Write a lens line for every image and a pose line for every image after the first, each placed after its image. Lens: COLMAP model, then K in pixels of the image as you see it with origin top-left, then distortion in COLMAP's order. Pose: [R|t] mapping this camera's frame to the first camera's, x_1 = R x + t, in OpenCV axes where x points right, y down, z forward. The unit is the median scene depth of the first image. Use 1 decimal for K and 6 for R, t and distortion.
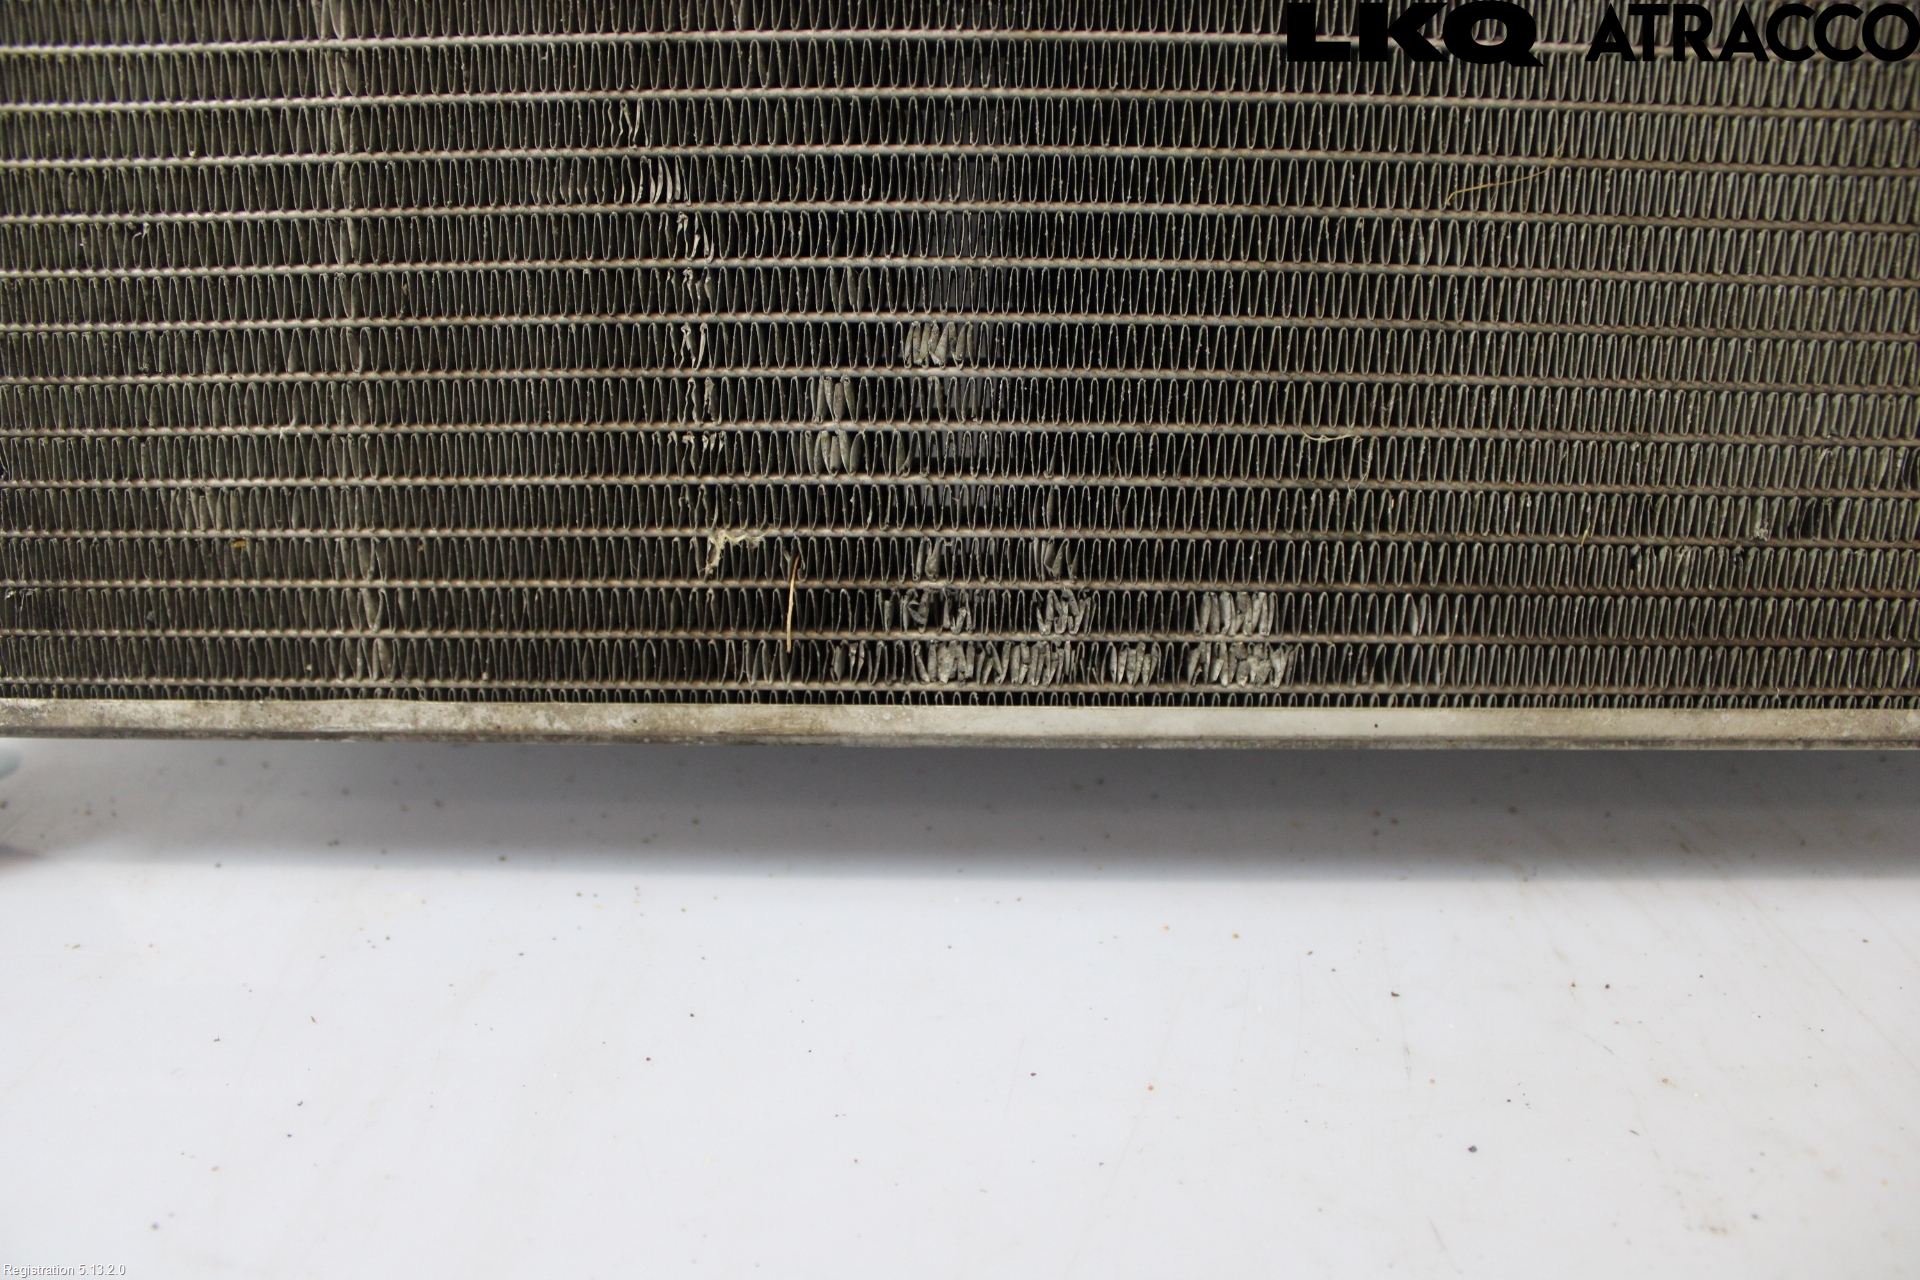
lens RADIAL K [[1570.0, 0, 951.6], [0, 1570.0, 649.7], [0, 0, 1]] dist [-0.165764, 0.126106]
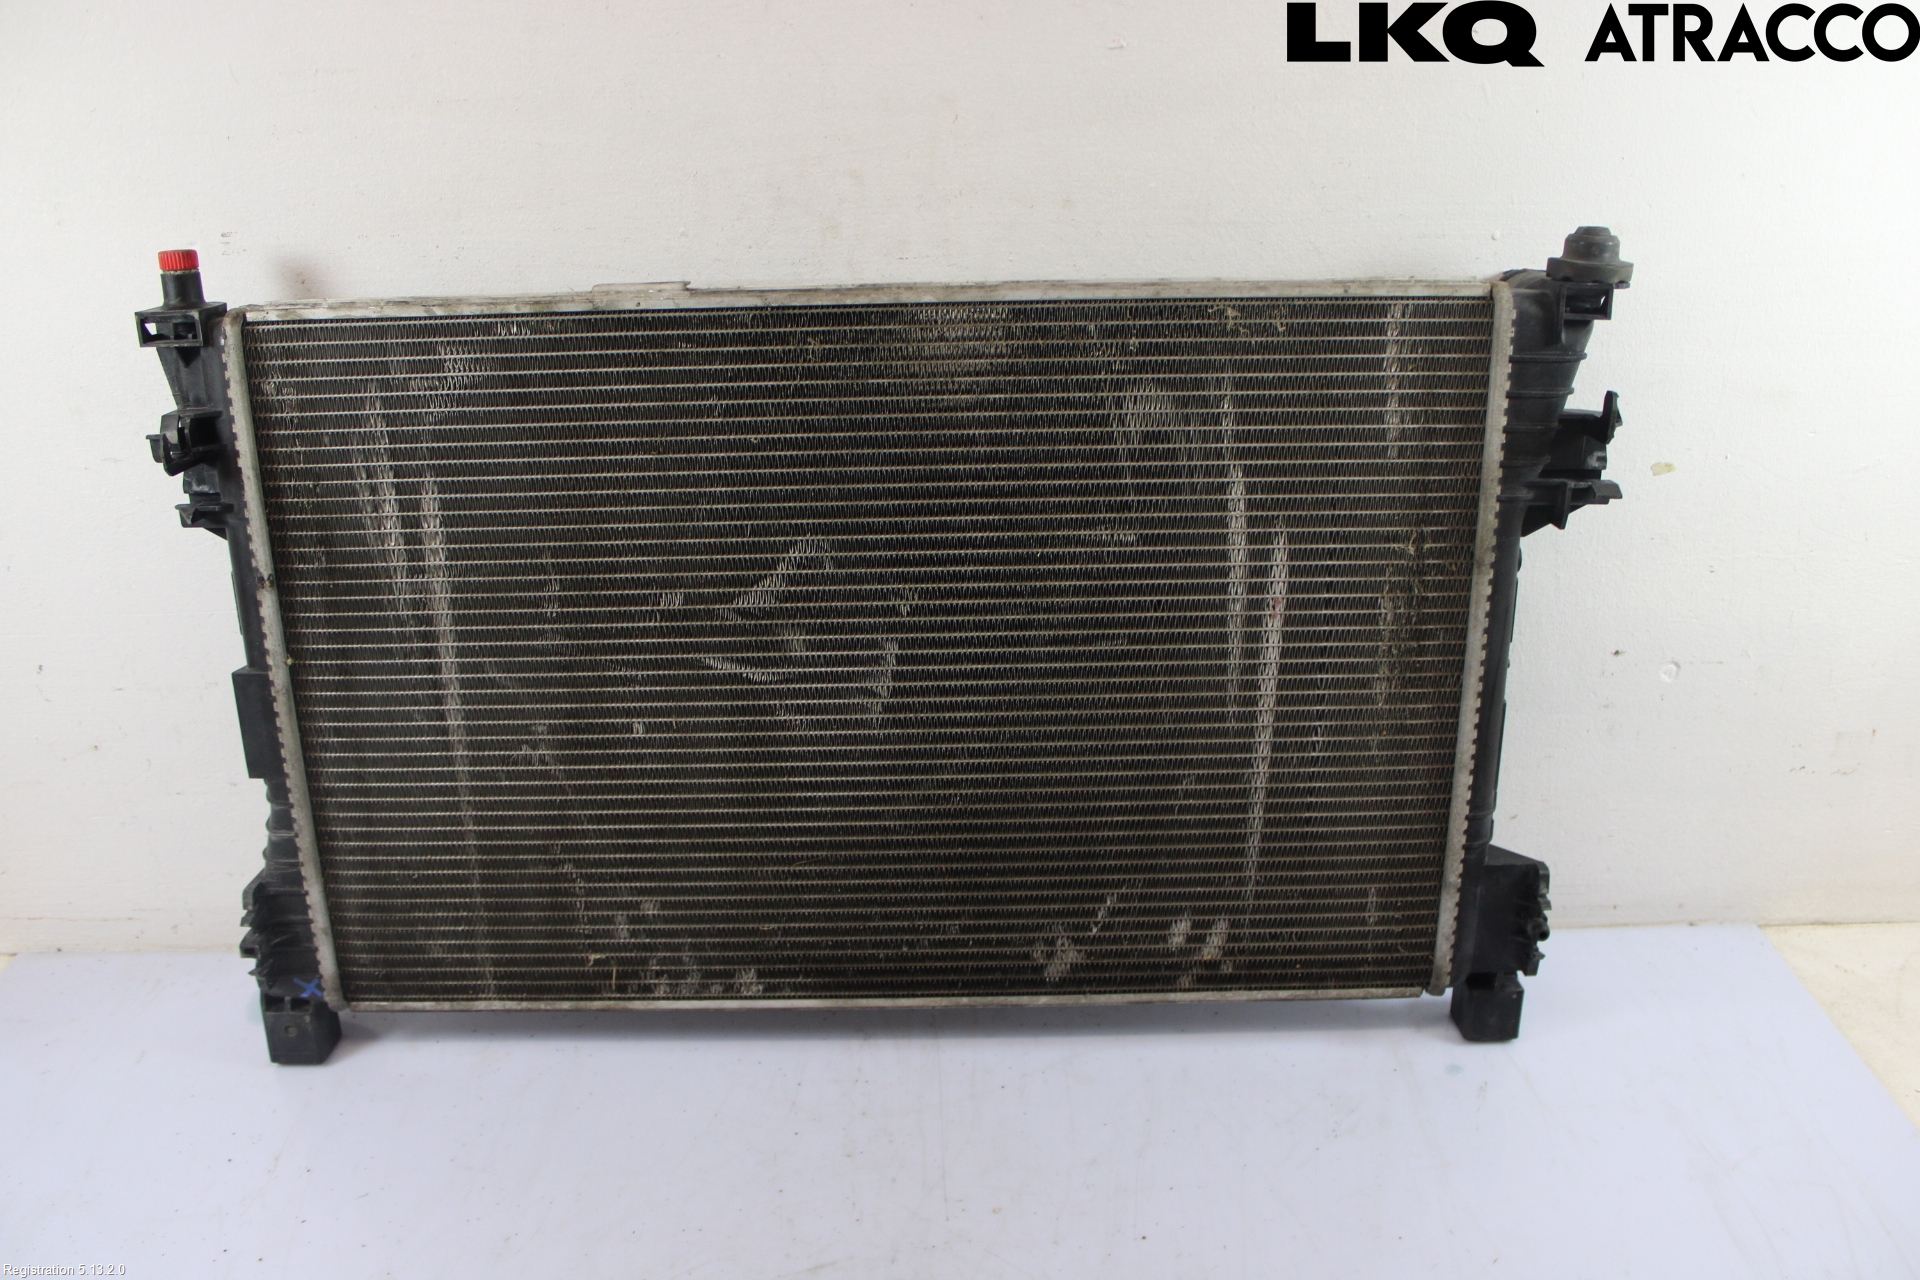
lens RADIAL K [[1570.0, 0, 960.2], [0, 1570.0, 658.5], [0, 0, 1]] dist [-0.165764, 0.126106]
pose [[0.999661, -0.025044, 0.007066, 0.630163], [0.024416, 0.996640, 0.078179, -0.941669], [-0.009000, -0.077980, 0.996914, -2.259034]]
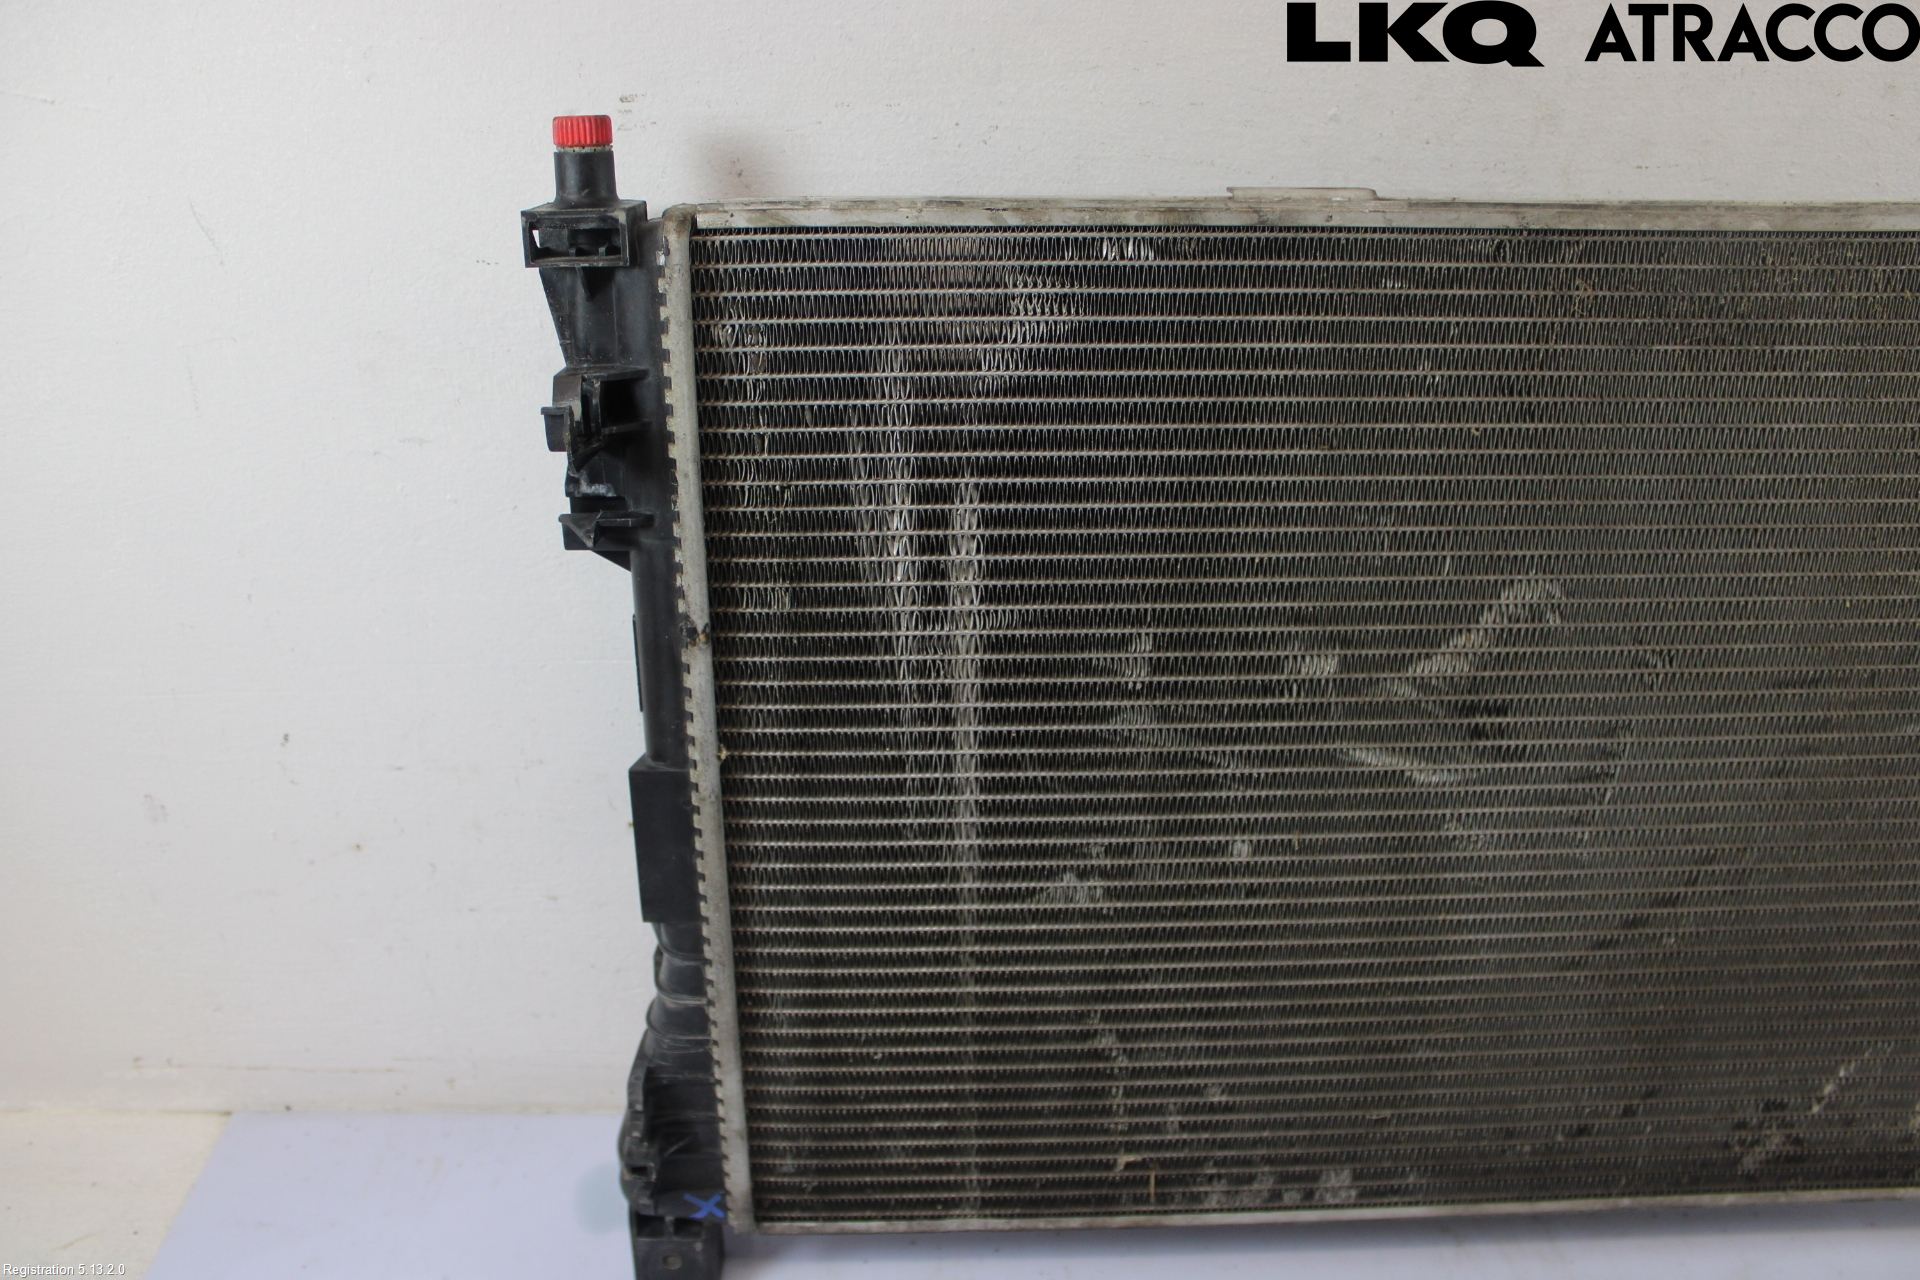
lens RADIAL K [[1570.0, 0, 964.4], [0, 1570.0, 649.6], [0, 0, 1]] dist [-0.165764, 0.126106]
pose [[0.999735, -0.020943, 0.009512, -0.388957], [0.019847, 0.994432, 0.103495, -1.071266], [-0.011626, -0.103279, 0.994584, -1.229224]]
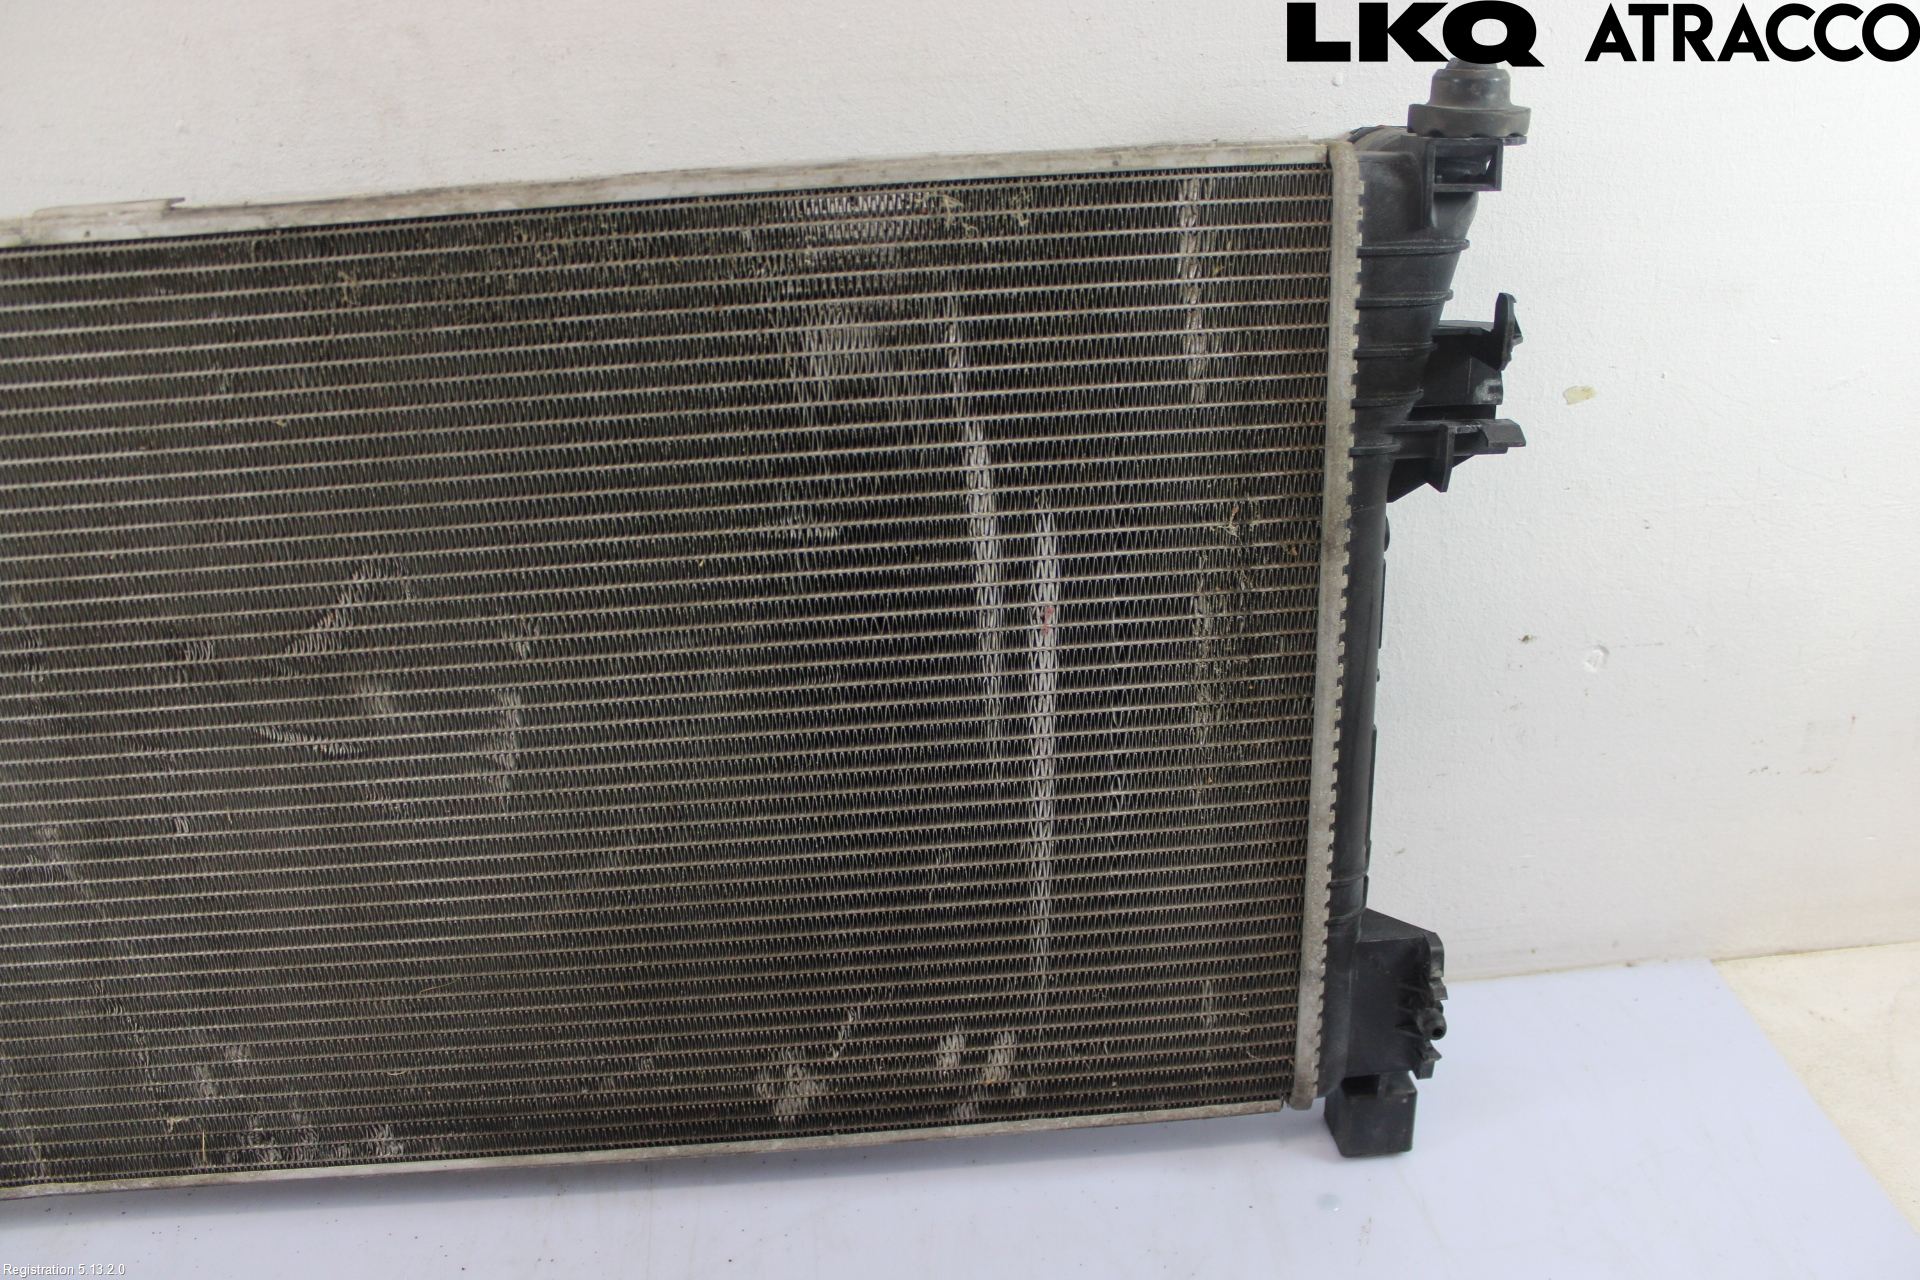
lens RADIAL K [[1570.0, 0, 969.6], [0, 1570.0, 645.7], [0, 0, 1]] dist [-0.165764, 0.126106]
pose [[0.995328, -0.075430, 0.060273, 1.030907], [0.067390, 0.989762, 0.125816, -1.031779], [-0.069147, -0.121166, 0.990221, -1.372433]]
